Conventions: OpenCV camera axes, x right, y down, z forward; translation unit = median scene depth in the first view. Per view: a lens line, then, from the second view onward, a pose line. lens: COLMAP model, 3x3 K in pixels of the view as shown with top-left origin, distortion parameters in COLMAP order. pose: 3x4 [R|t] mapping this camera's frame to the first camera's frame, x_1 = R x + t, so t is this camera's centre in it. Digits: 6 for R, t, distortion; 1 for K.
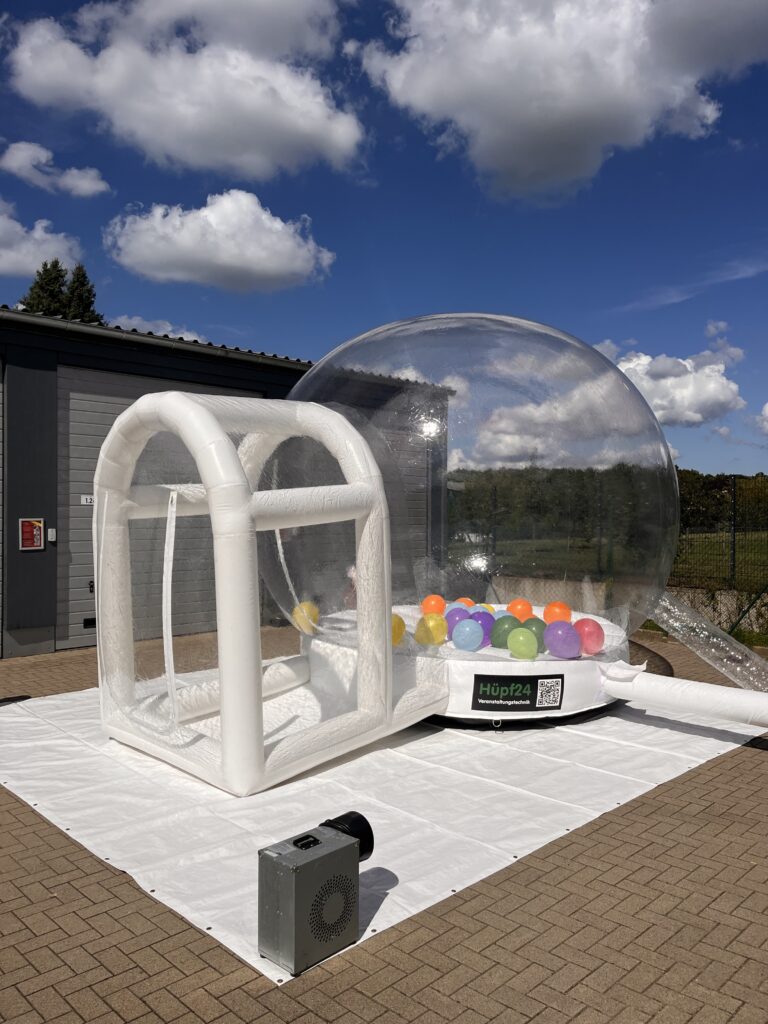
lens RADIAL K [[794.3, 0, 384.0], [0, 794.3, 512.0], [0, 0, 1]] dist [0.078614, -0.003187]
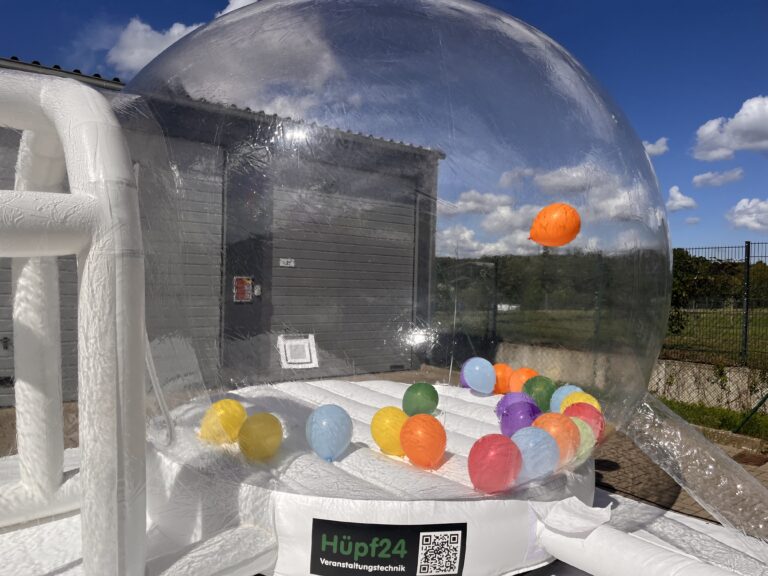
lens RADIAL K [[595.7, 0, 354.2], [0, 595.7, 292.3], [0, 0, 1]] dist [0.078614, -0.003187]
pose [[0.988808, 0.022353, -0.147512, 0.208236], [-0.020564, 0.999695, 0.013645, 0.021606], [0.147772, -0.010459, 0.988966, 0.541894]]
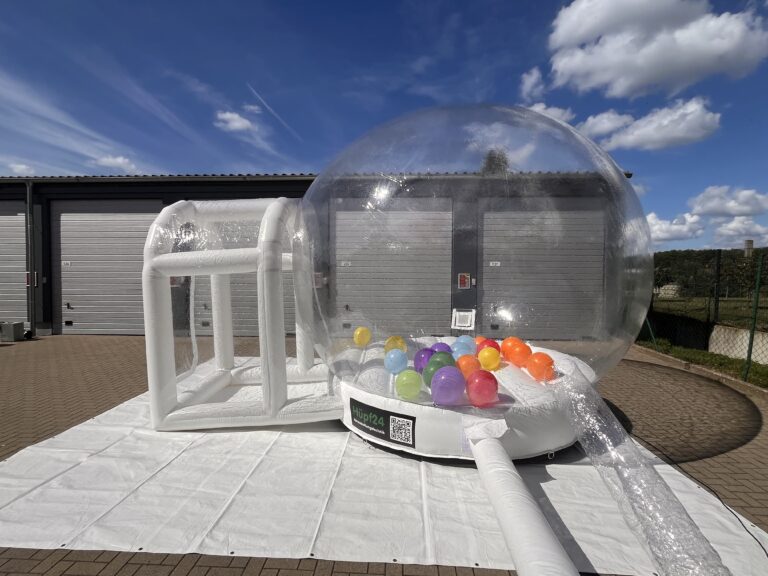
lens RADIAL K [[386.4, 0, 384.9], [0, 386.4, 267.3], [0, 0, 1]] dist [0.000681, 0.000200]
pose [[0.661280, -0.005103, -0.750122, 0.607337], [-0.001919, 0.999962, -0.008494, 0.002083], [0.750136, 0.007056, 0.661245, 0.630139]]
